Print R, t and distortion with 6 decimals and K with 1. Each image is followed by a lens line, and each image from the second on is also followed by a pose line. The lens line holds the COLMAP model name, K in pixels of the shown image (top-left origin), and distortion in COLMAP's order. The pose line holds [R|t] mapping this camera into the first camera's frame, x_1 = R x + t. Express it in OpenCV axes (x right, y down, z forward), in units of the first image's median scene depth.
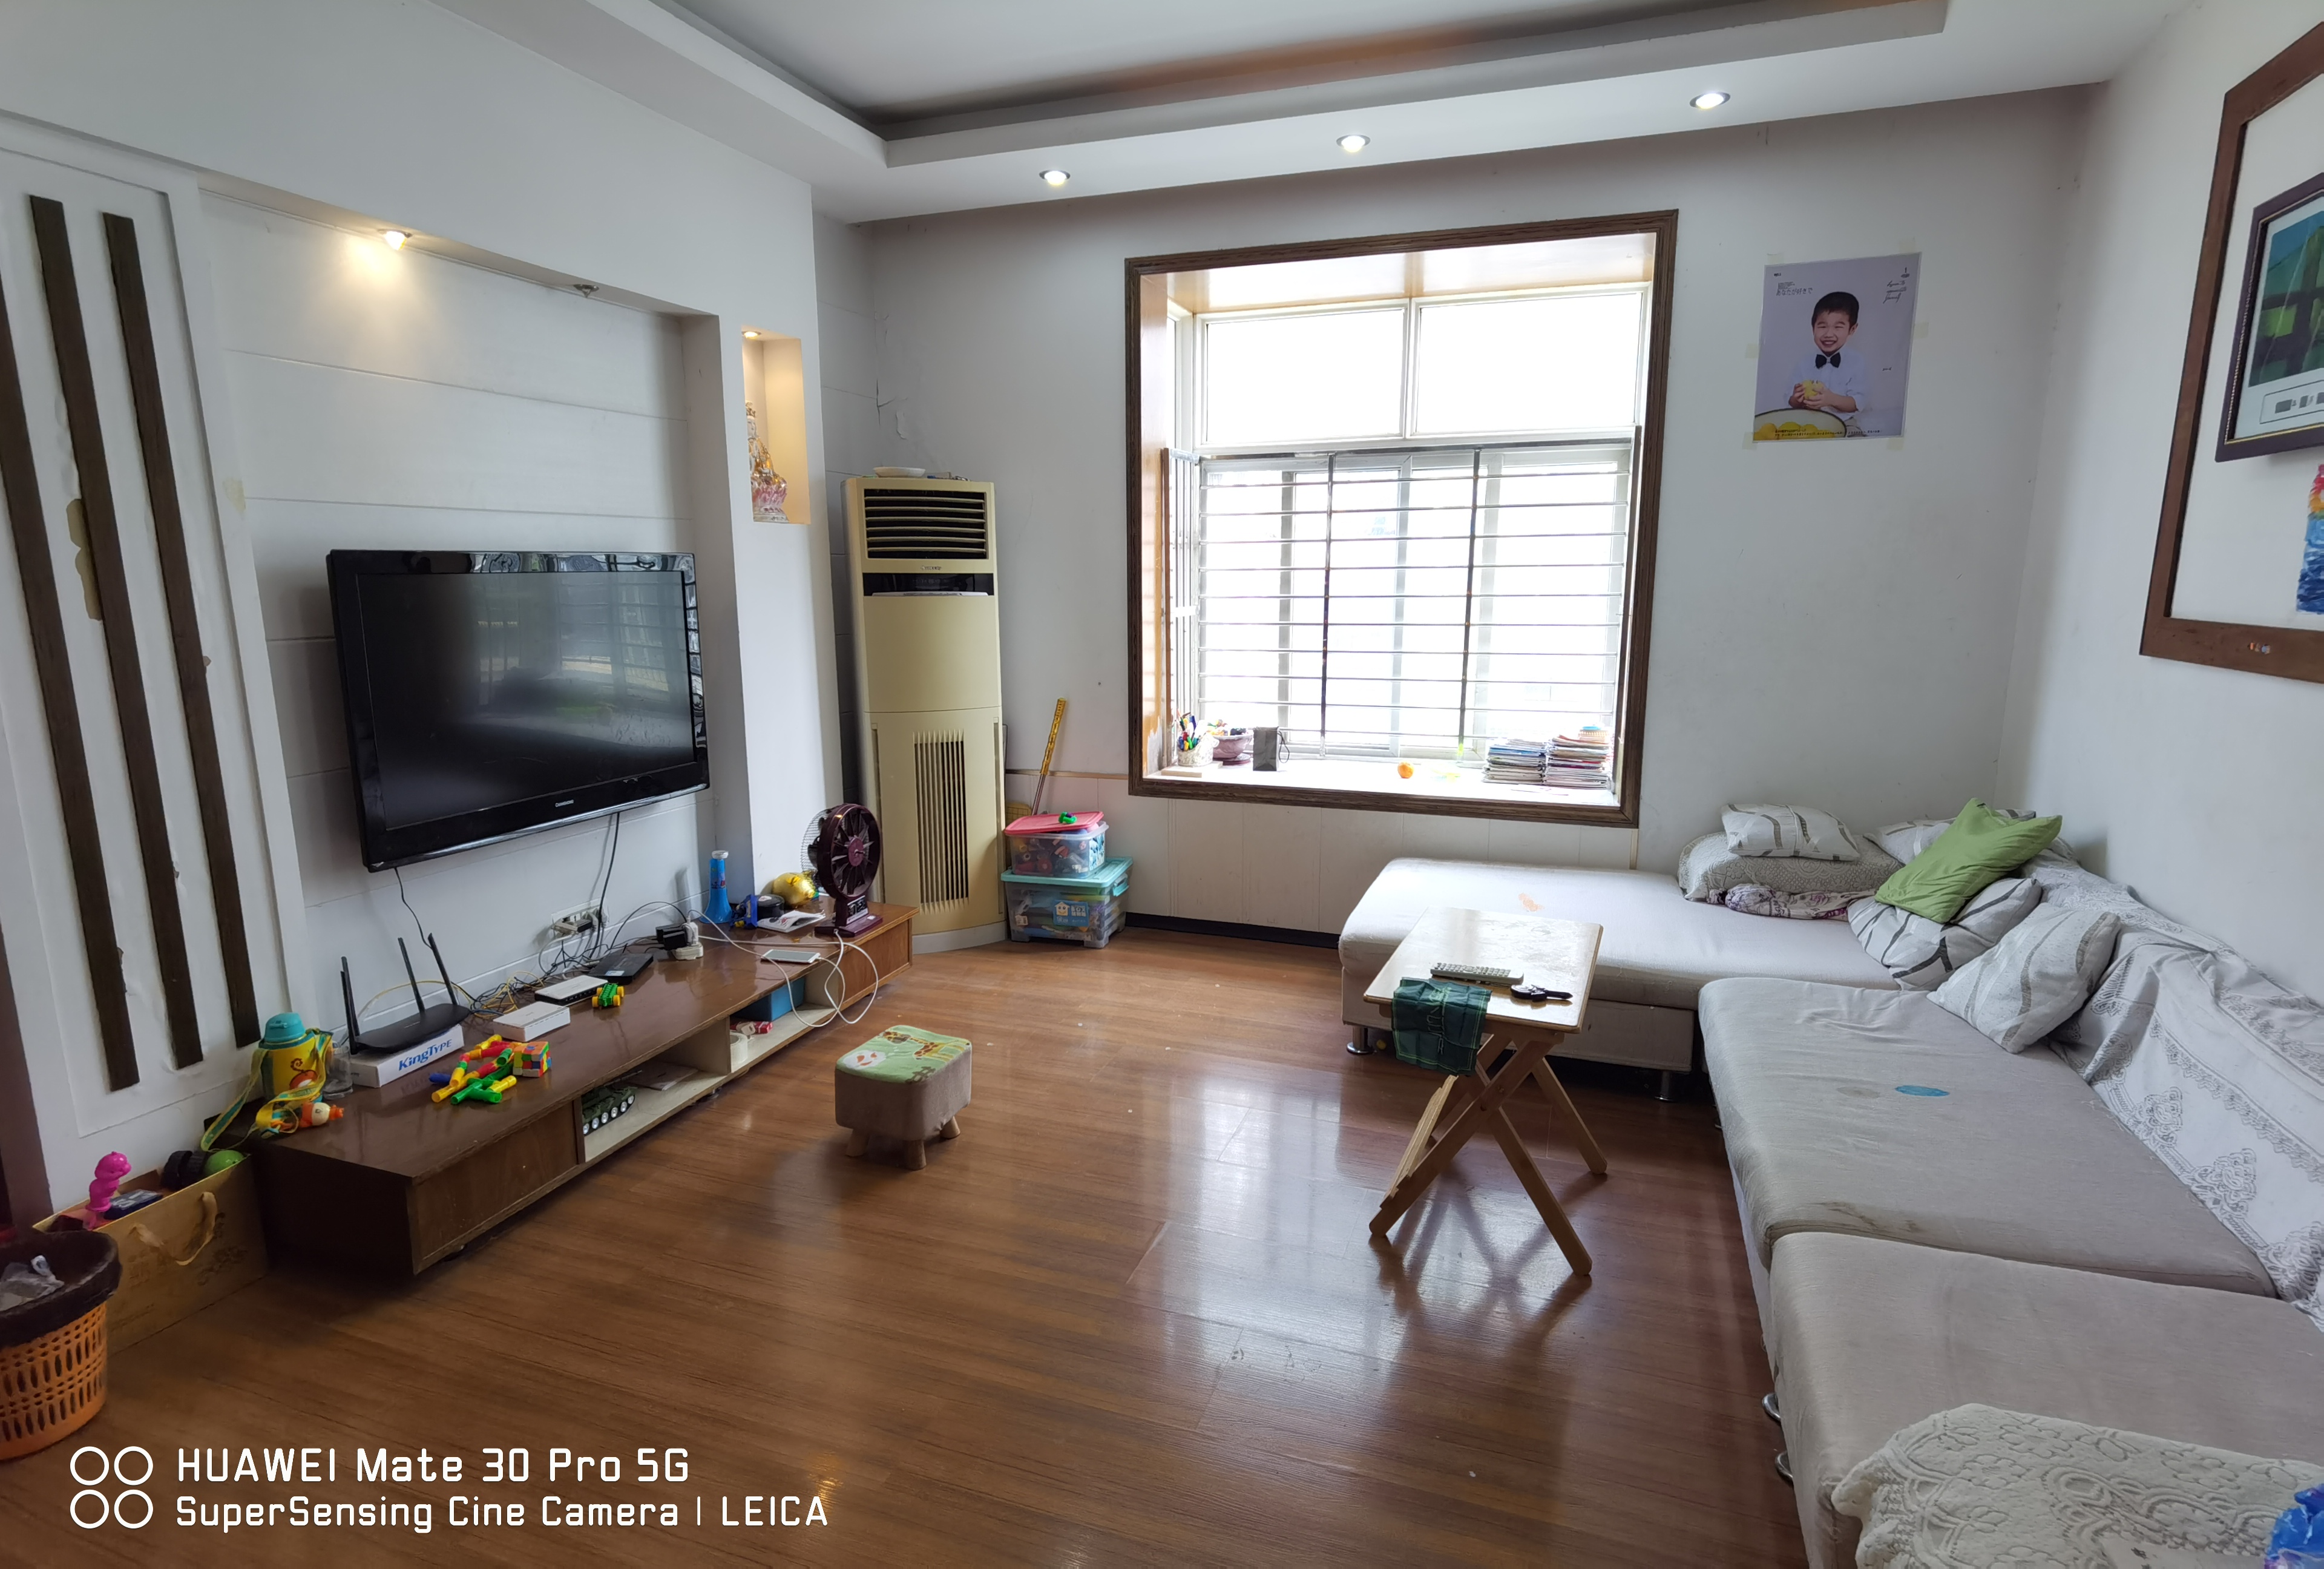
lens RADIAL K [[1198.5, 0, 1198.3], [0, 1198.5, 792.9], [0, 0, 1]] dist [-0.015349, 0.002753]
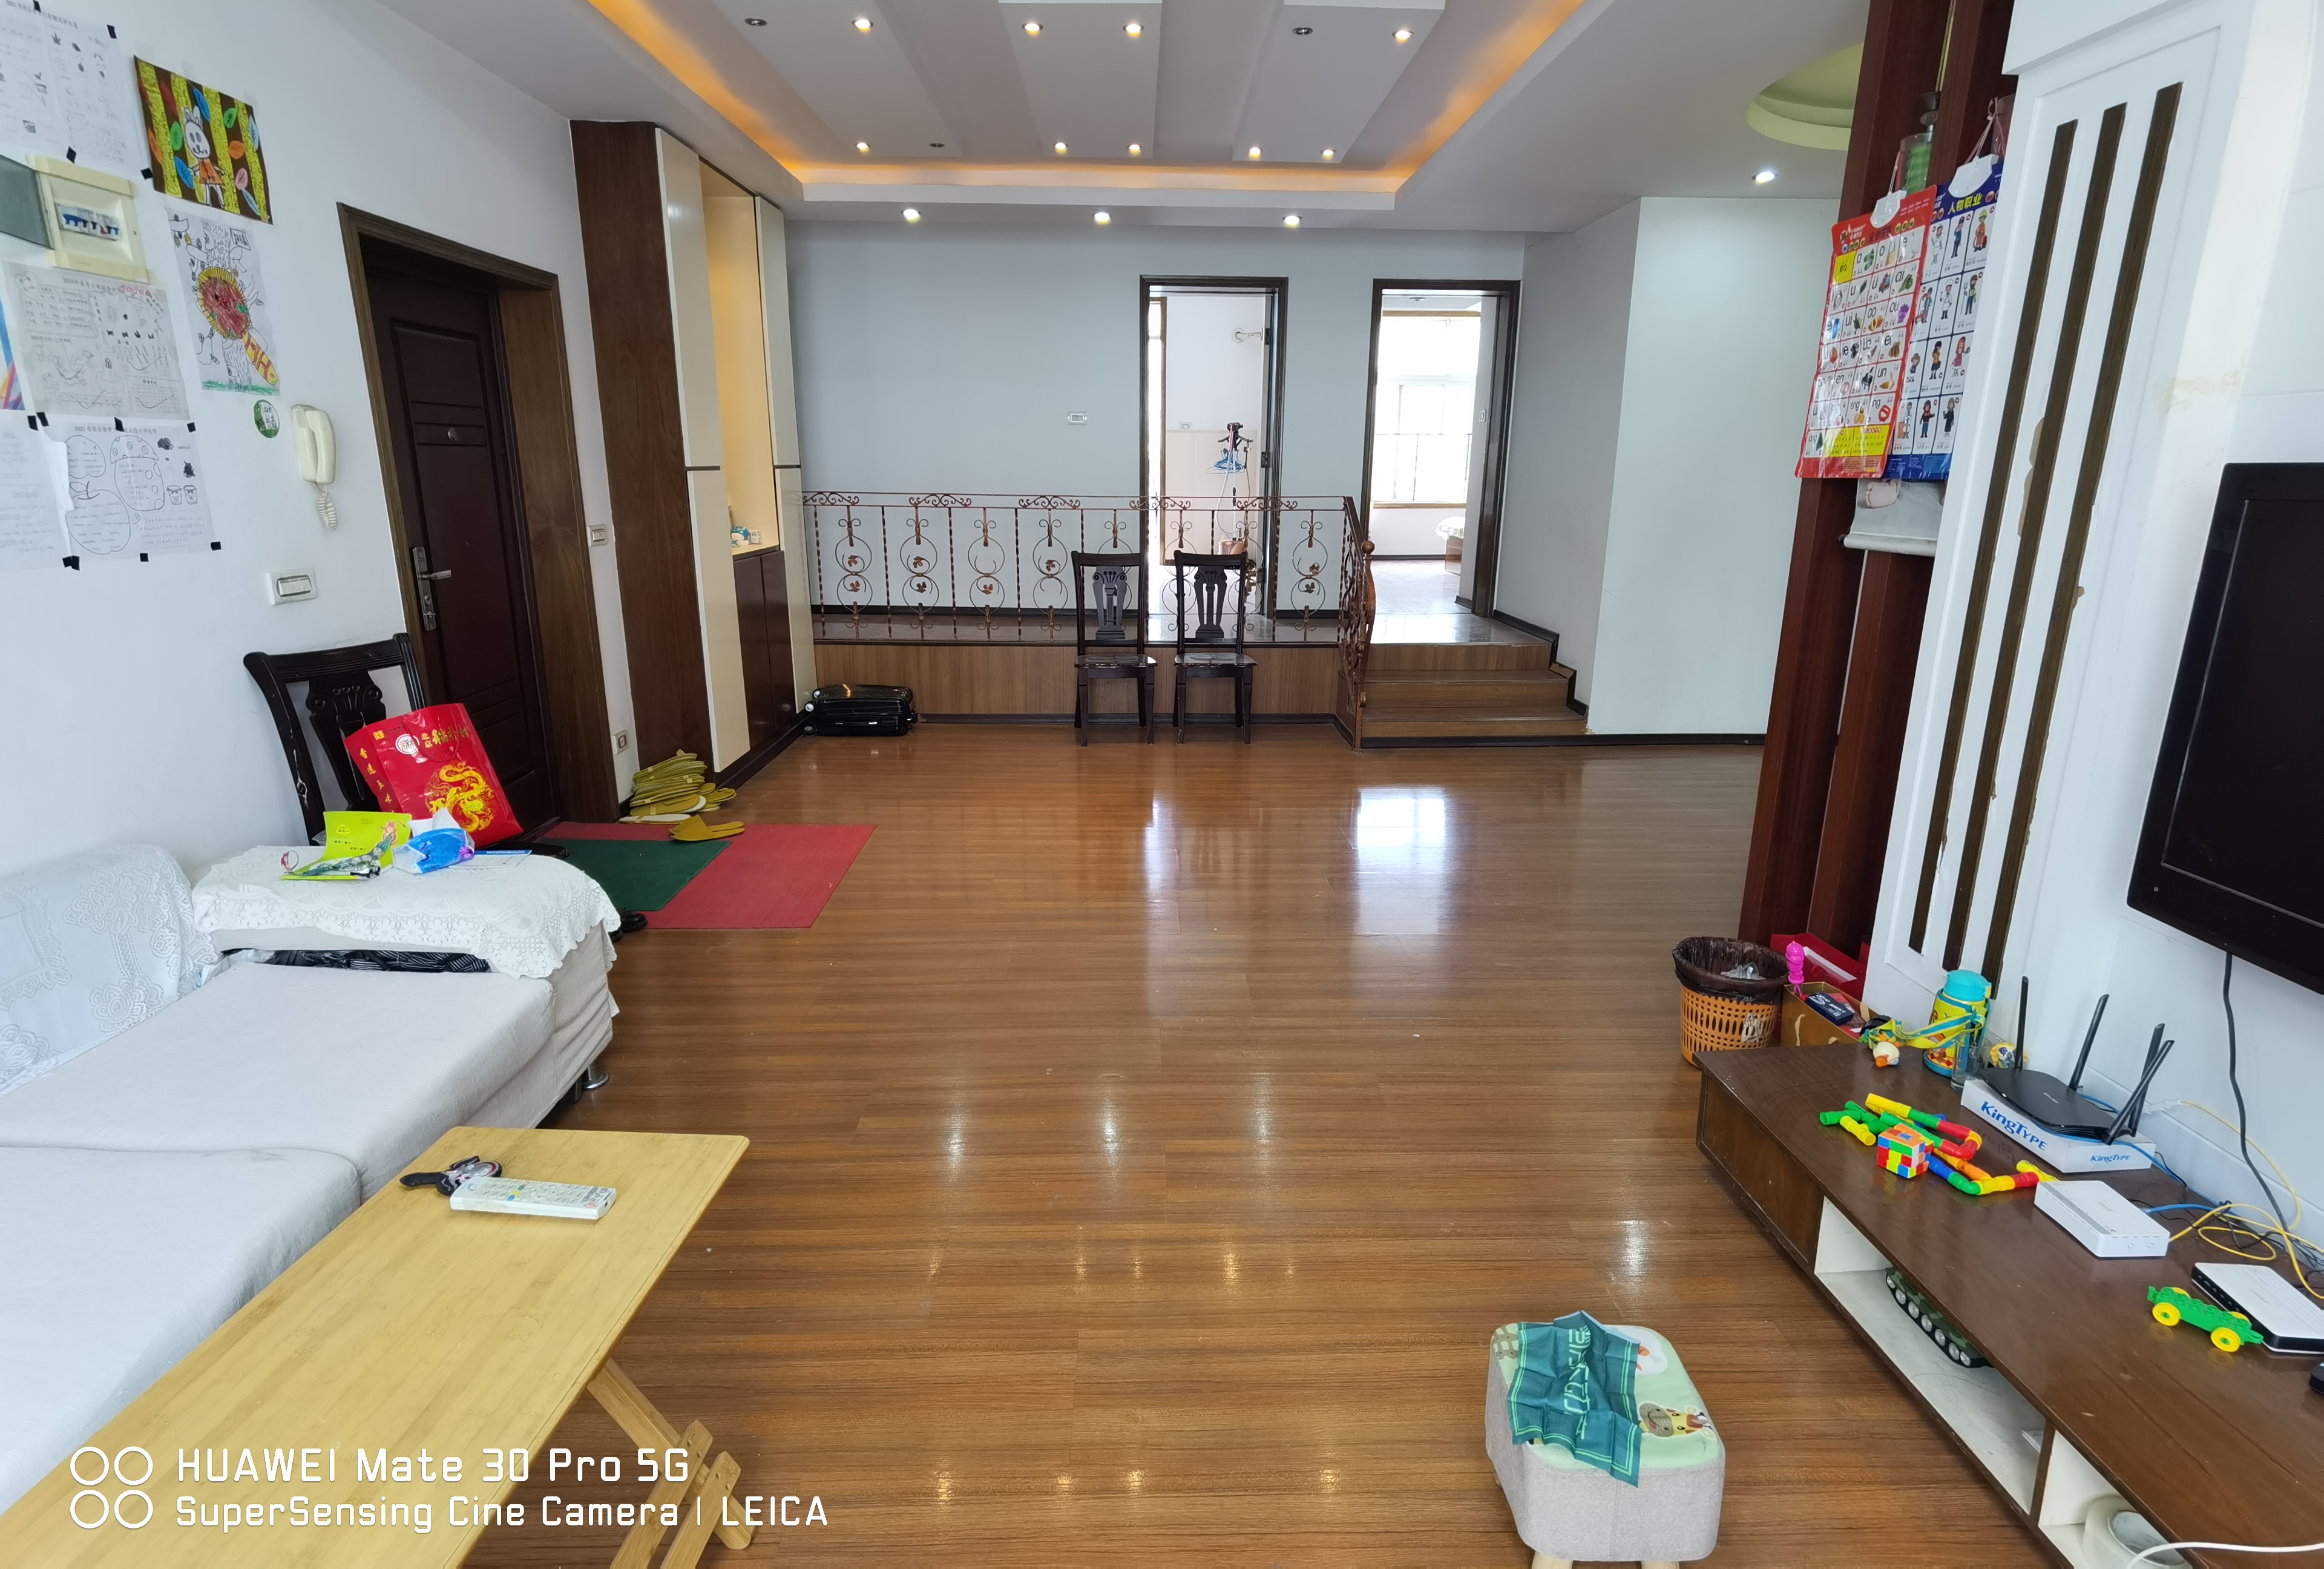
lens RADIAL K [[1198.5, 0, 1160.1], [0, 1198.5, 787.7], [0, 0, 1]] dist [-0.015349, 0.002753]
pose [[-0.942337, 0.078170, -0.325408, 0.078517], [-0.071606, 0.902727, 0.424213, -0.193371], [0.326915, 0.423053, -0.845075, 0.997451]]
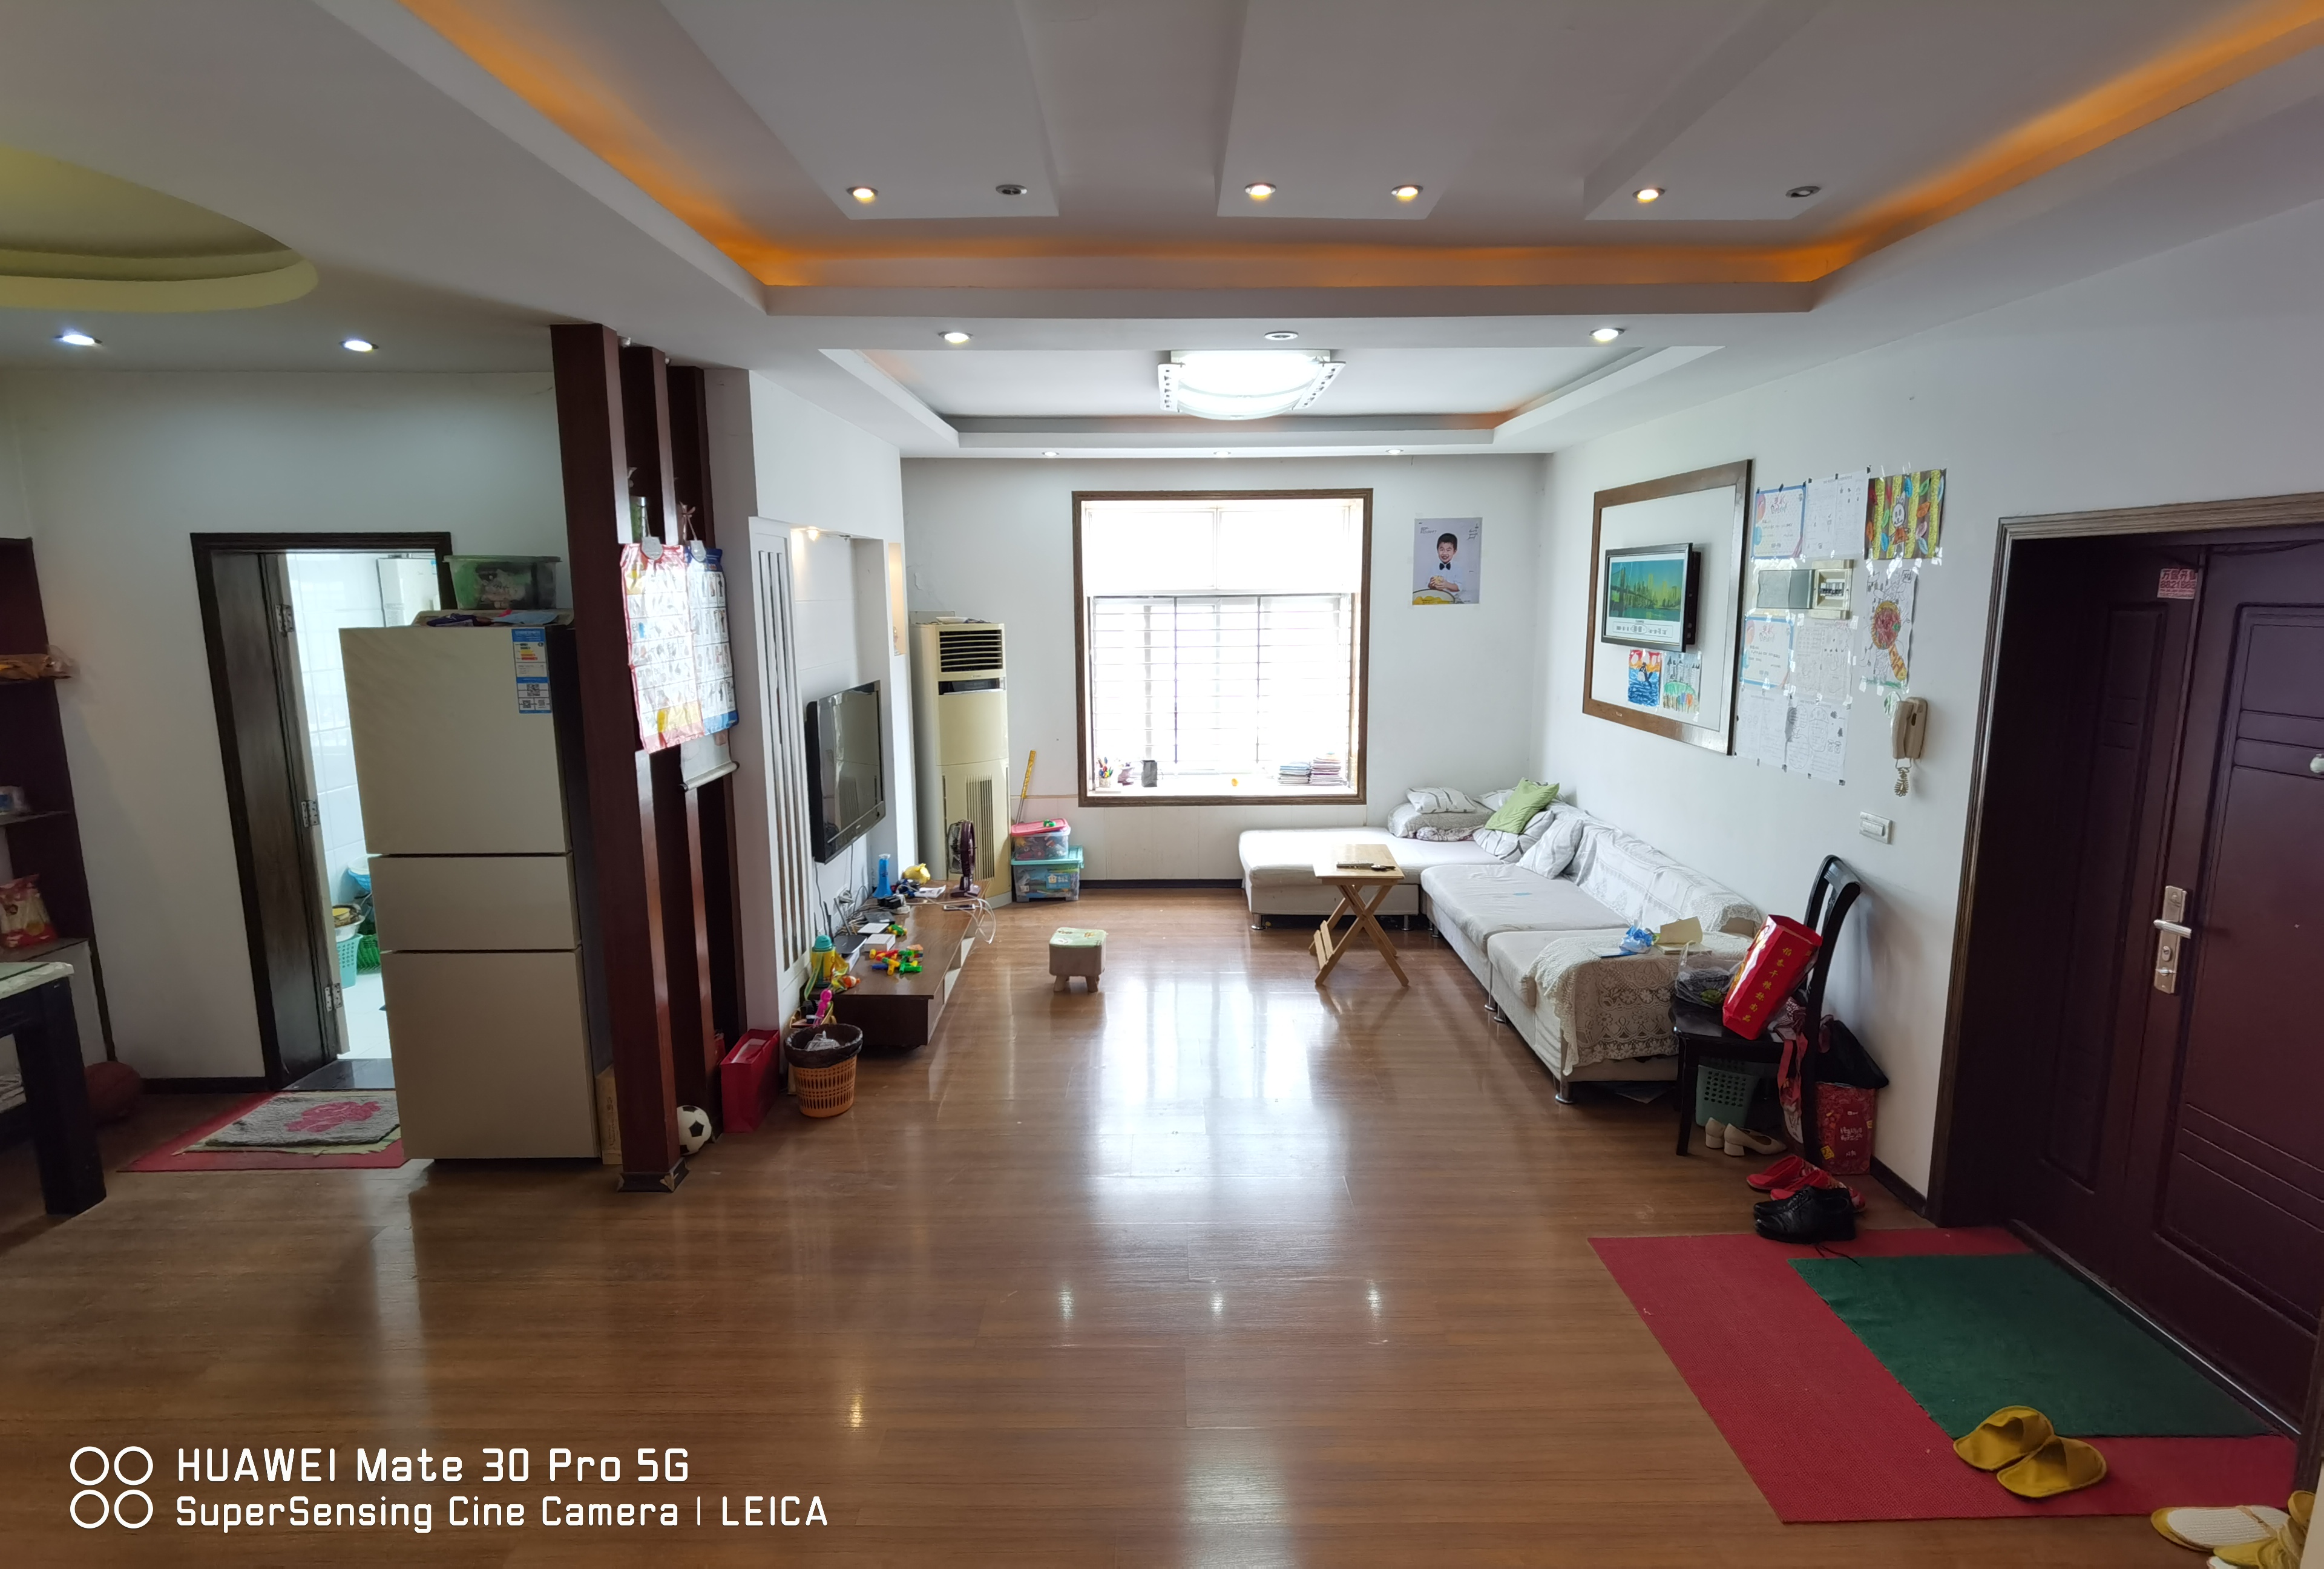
lens RADIAL K [[1198.5, 0, 1221.5], [0, 1198.5, 787.8], [0, 0, 1]] dist [-0.015349, 0.002753]
pose [[0.931141, -0.061670, 0.359407, -0.563506], [0.068941, 0.997593, -0.007435, 0.001654], [-0.358084, 0.031701, 0.933151, -0.730319]]
